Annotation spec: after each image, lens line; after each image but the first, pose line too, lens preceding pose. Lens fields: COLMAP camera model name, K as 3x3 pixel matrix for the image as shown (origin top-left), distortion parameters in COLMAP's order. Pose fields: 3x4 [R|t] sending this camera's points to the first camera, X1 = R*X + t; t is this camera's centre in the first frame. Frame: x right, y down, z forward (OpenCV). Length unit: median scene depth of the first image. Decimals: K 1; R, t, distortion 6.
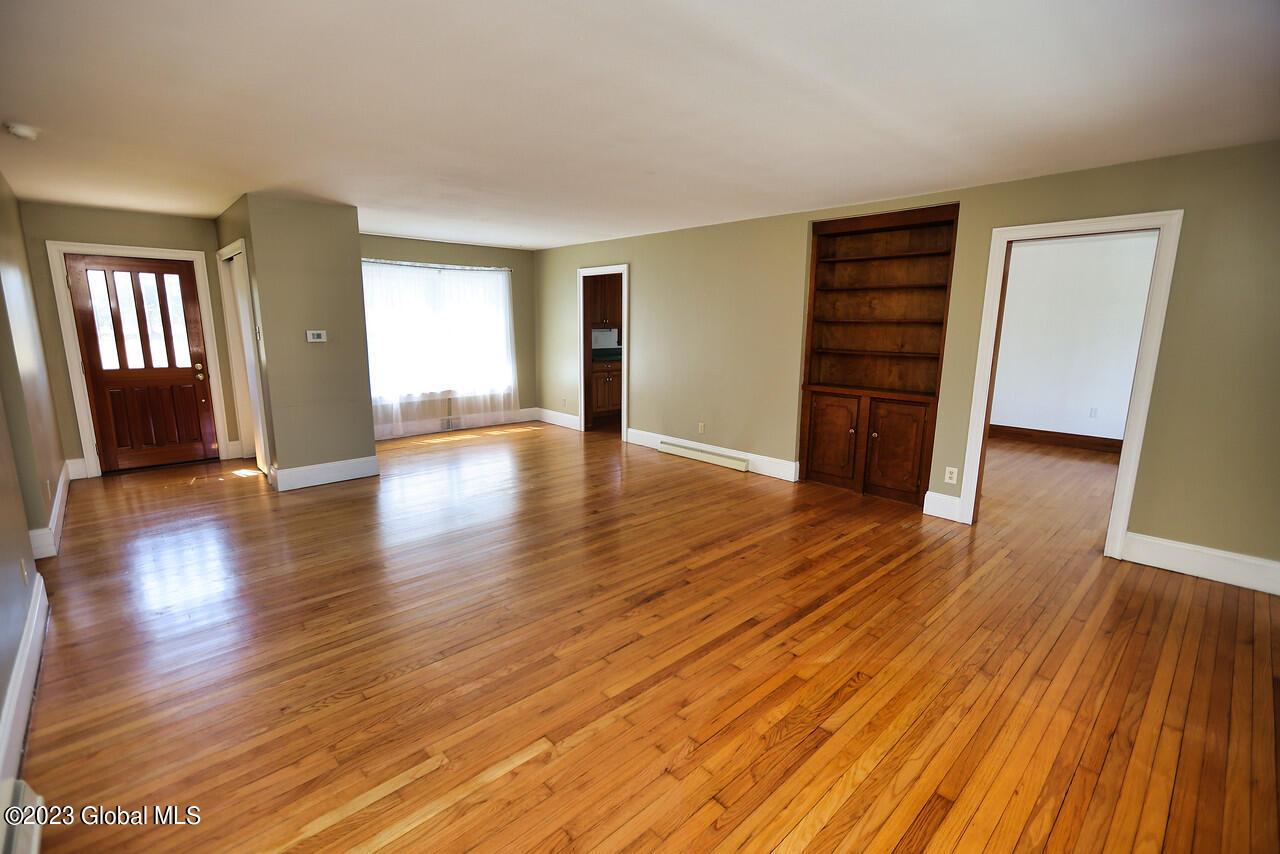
lens RADIAL K [[566.0, 0, 634.1], [0, 566.0, 426.1], [0, 0, 1]] dist [-0.001463, -0.000250]
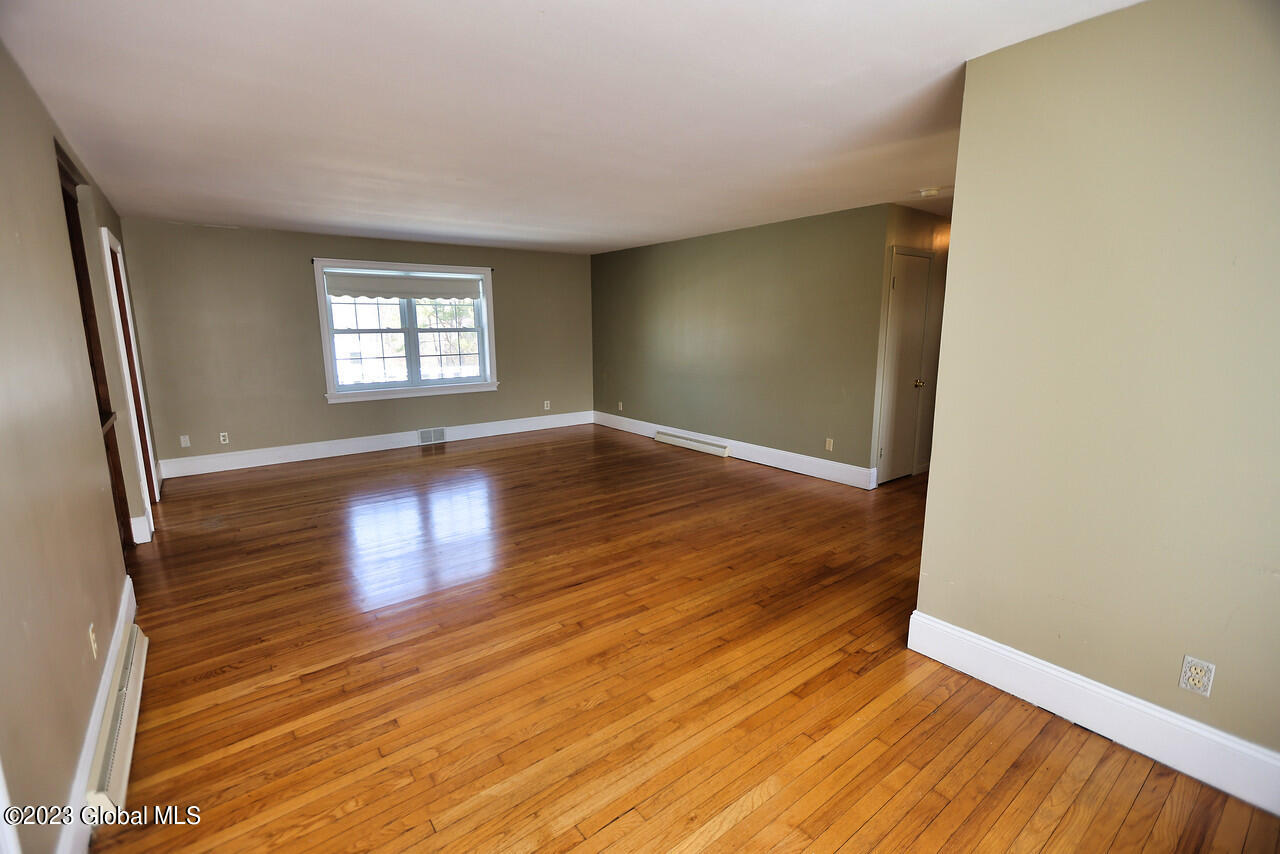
lens RADIAL K [[566.0, 0, 634.1], [0, 566.0, 426.1], [0, 0, 1]] dist [-0.001463, -0.000250]
pose [[-0.995333, -0.019885, 0.094427, -0.323350], [0.014935, 0.935001, 0.354330, -0.319446], [-0.095335, 0.354087, -0.930341, 1.712870]]
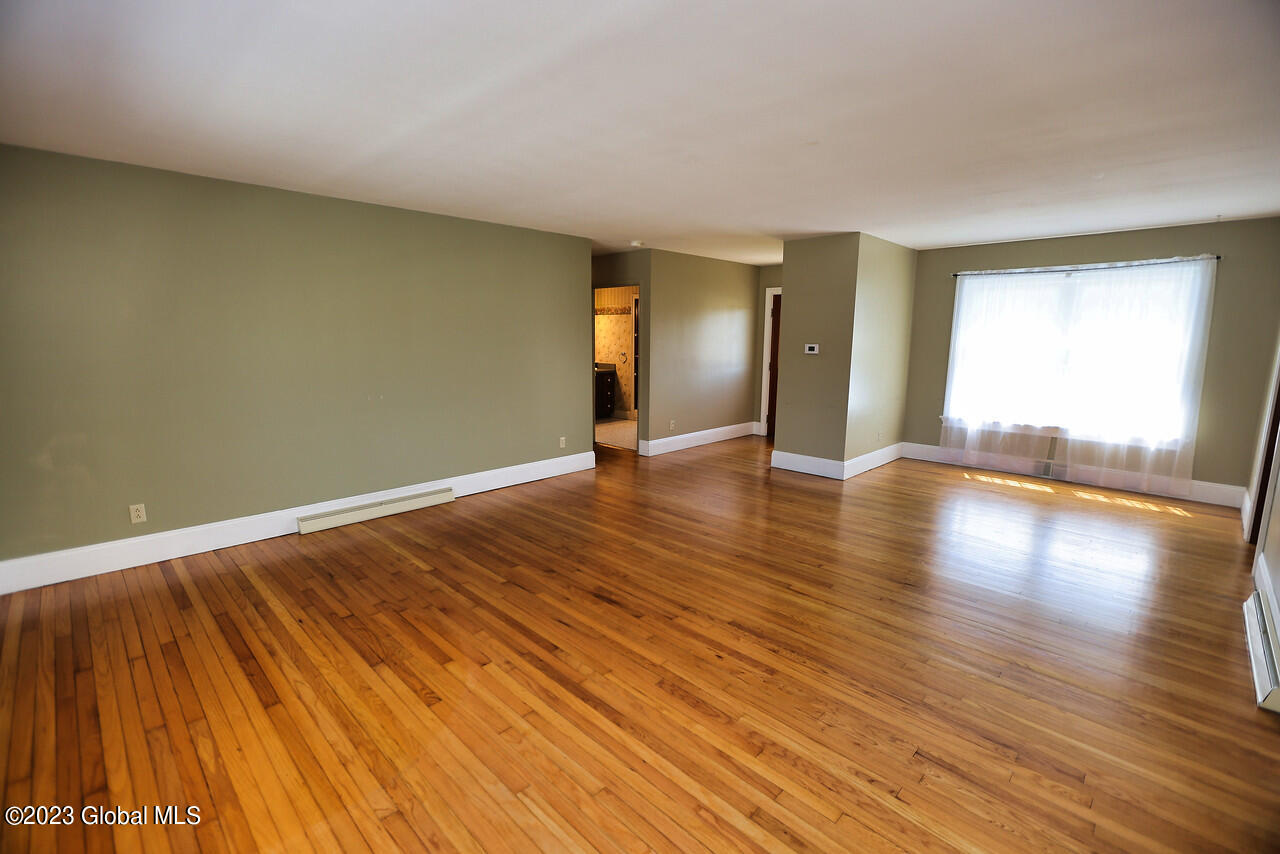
lens RADIAL K [[566.0, 0, 634.1], [0, 566.0, 426.1], [0, 0, 1]] dist [-0.001463, -0.000250]
pose [[0.043421, 0.154009, -0.987115, 0.694205], [-0.188761, 0.971516, 0.143272, -0.111715], [0.981063, 0.180108, 0.071255, 0.636749]]
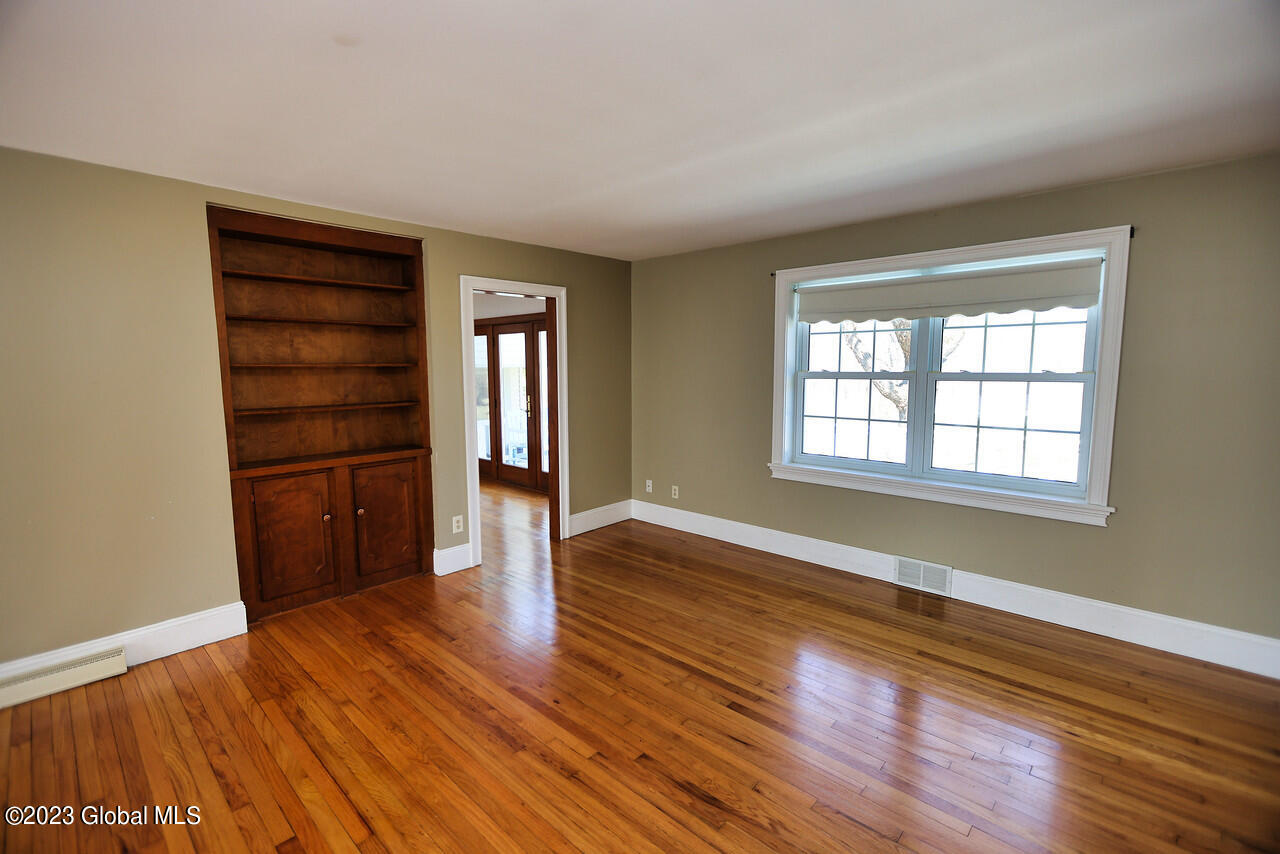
lens RADIAL K [[560.6, 0, 631.8], [0, 560.6, 428.5], [0, 0, 1]] dist [-0.000393, 0.000052]
pose [[-0.067918, -0.119917, 0.990458, -0.372488], [0.186538, 0.973718, 0.130681, -0.137058], [-0.980097, 0.193634, -0.043764, 0.705961]]
